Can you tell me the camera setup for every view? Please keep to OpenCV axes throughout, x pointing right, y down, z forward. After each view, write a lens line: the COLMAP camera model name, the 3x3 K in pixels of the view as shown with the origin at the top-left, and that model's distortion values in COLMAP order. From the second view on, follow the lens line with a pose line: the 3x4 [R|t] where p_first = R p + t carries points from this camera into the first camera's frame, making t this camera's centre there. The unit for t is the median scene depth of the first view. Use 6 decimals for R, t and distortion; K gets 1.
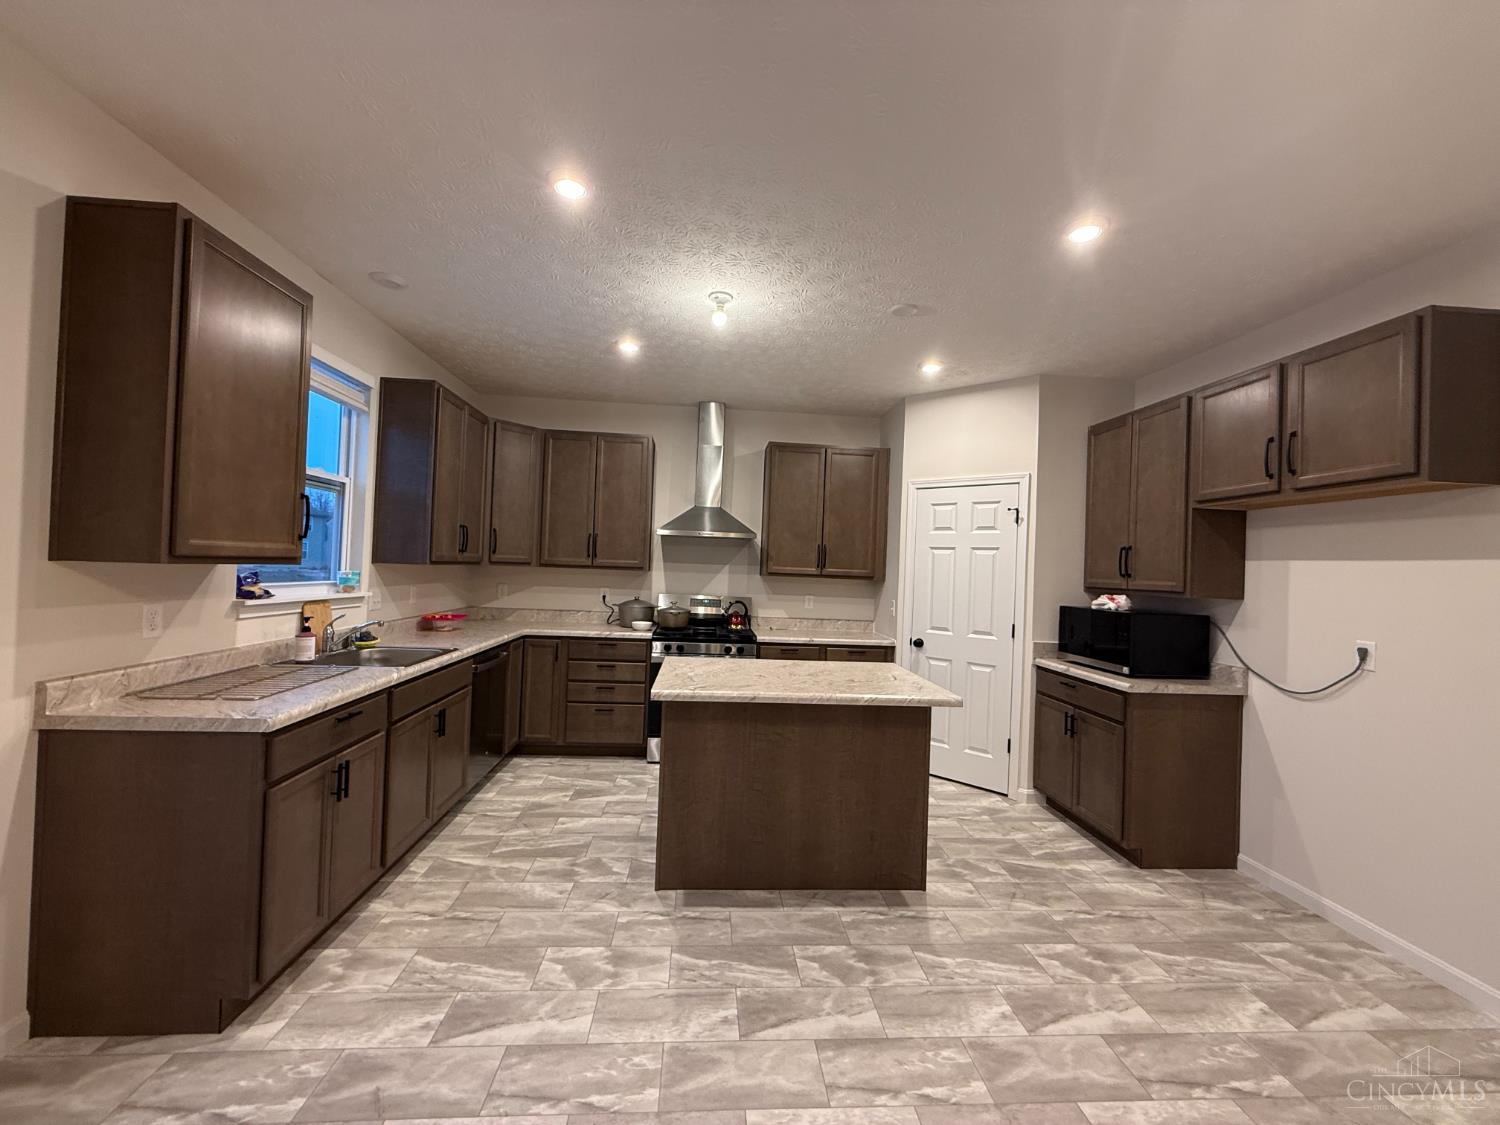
lens RADIAL K [[602.3, 0, 743.5], [0, 602.3, 563.8], [0, 0, 1]] dist [0.002363, 0.000457]
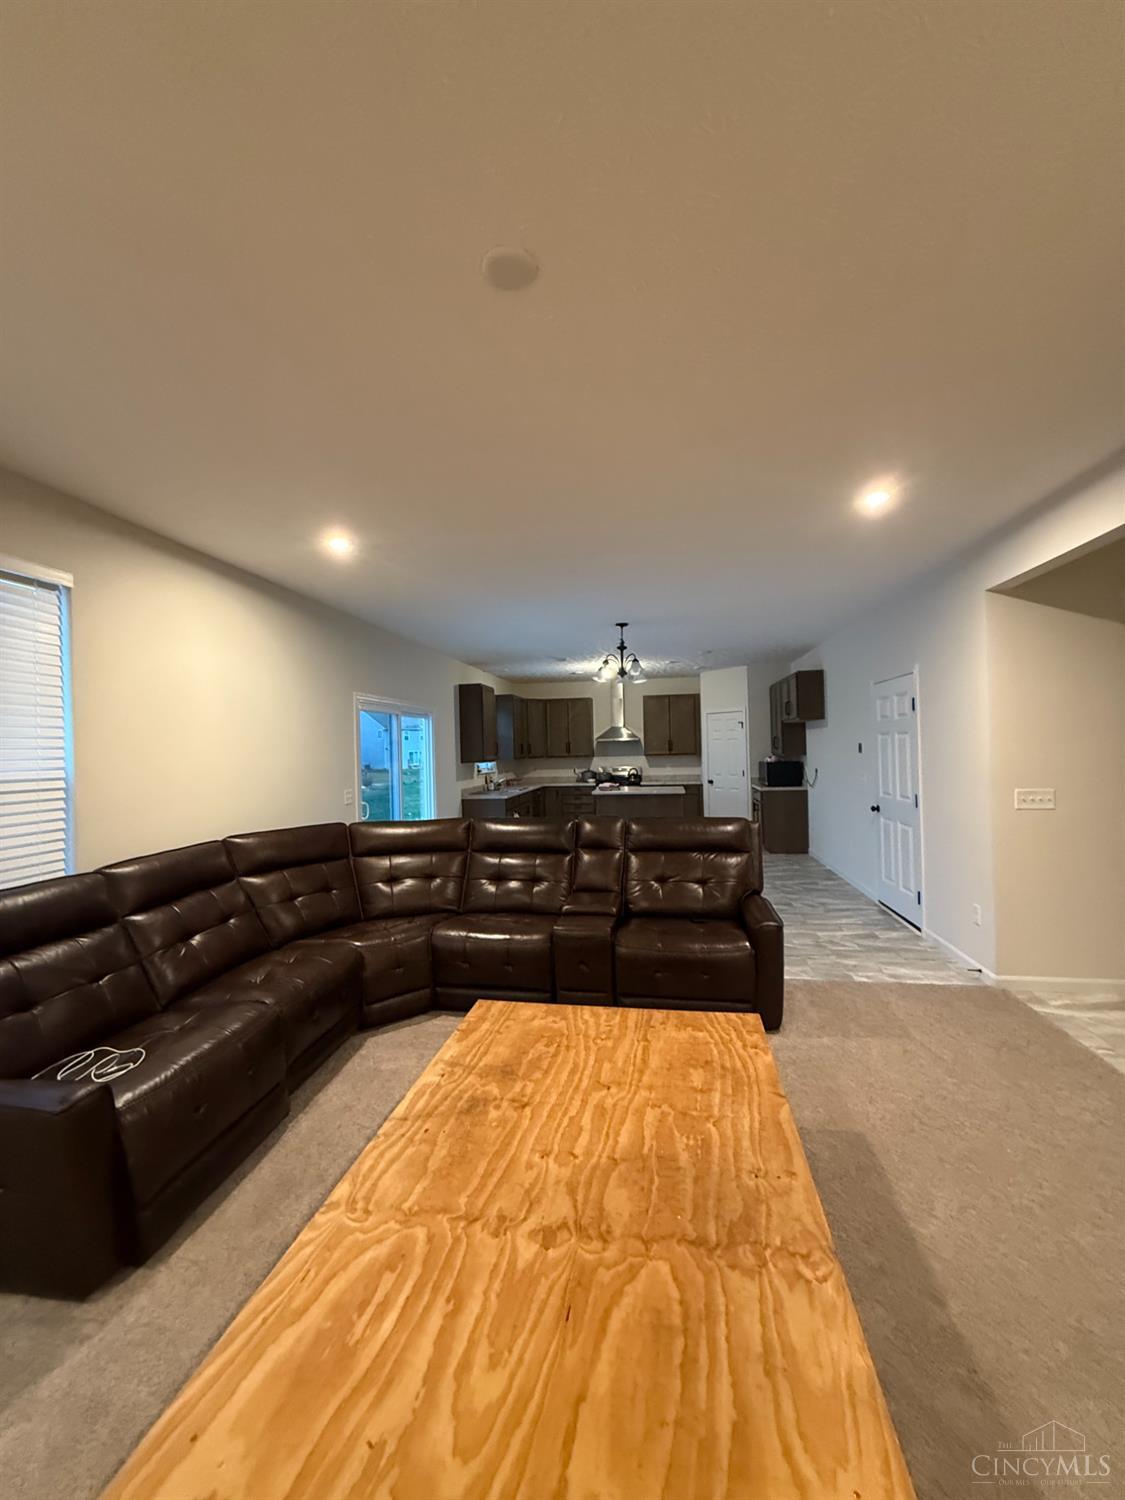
lens RADIAL K [[602.3, 0, 562.5], [0, 602.3, 750.0], [0, 0, 1]] dist [0.002363, 0.000457]
pose [[0.971109, -0.060645, -0.230804, 0.403430], [0.062543, 0.998042, 0.000909, -0.035487], [0.230296, -0.015318, 0.973000, -1.935198]]
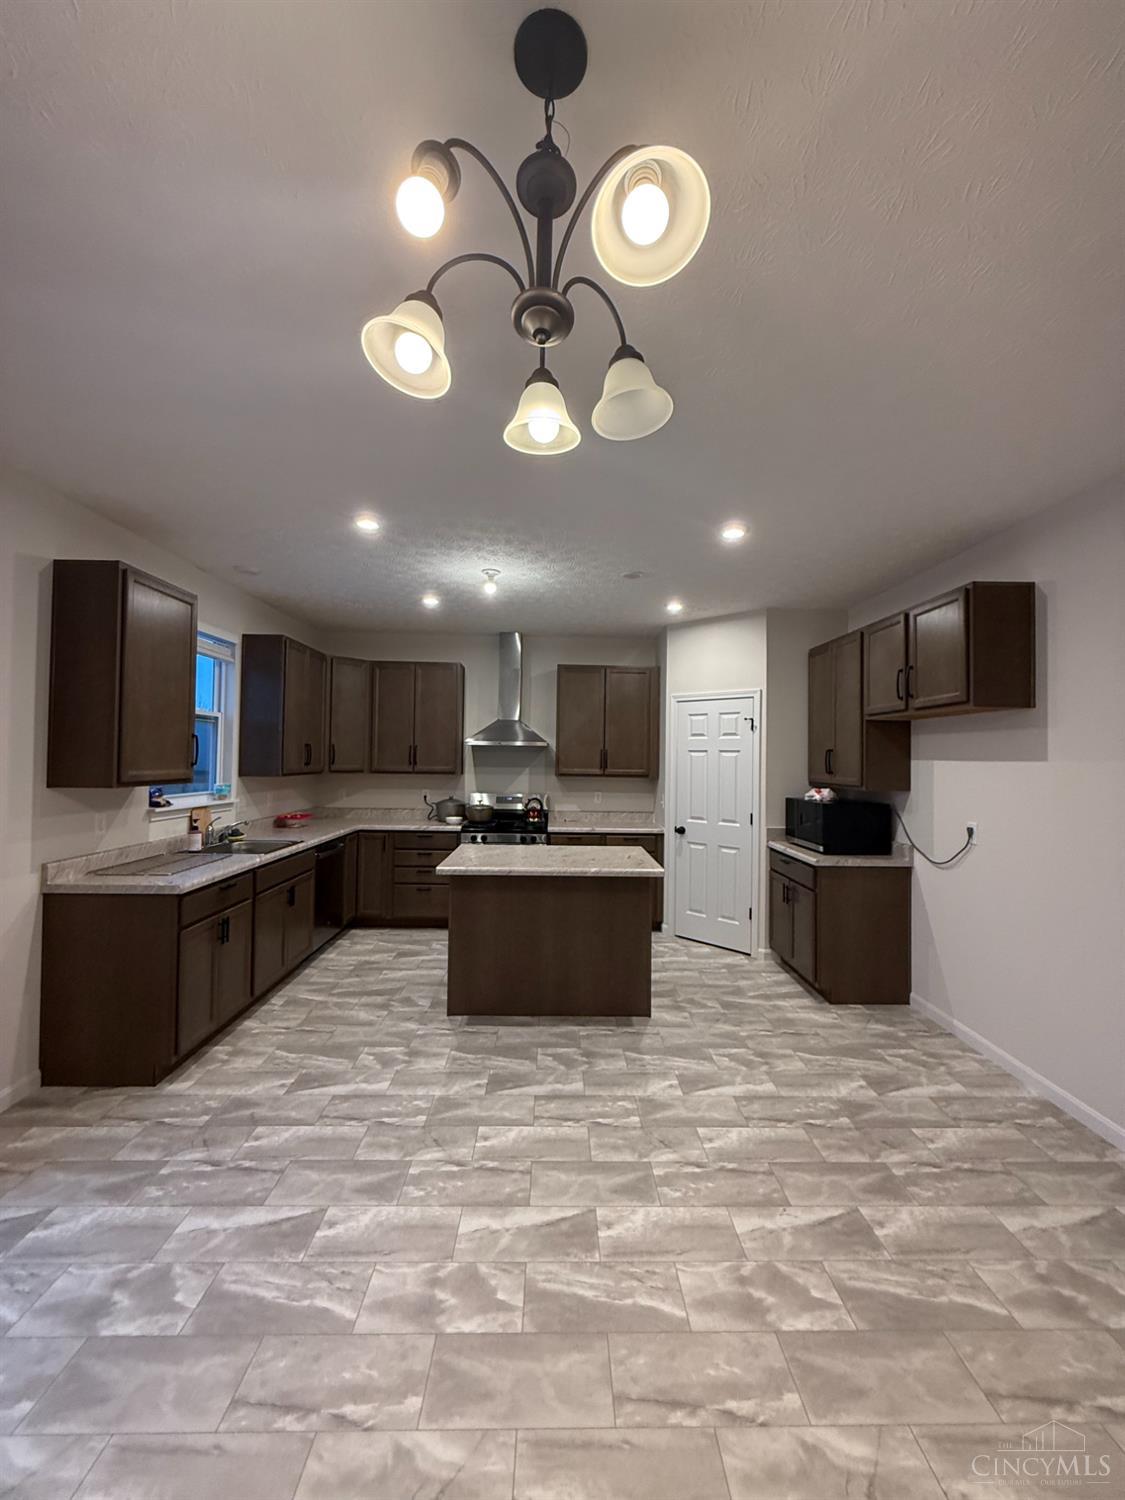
lens RADIAL K [[602.3, 0, 562.5], [0, 602.3, 750.0], [0, 0, 1]] dist [0.002363, 0.000457]
pose [[0.998401, -0.024862, -0.050774, 0.172953], [0.024395, 0.999654, -0.009789, -0.032696], [0.050999, 0.008534, 0.998662, -0.305461]]
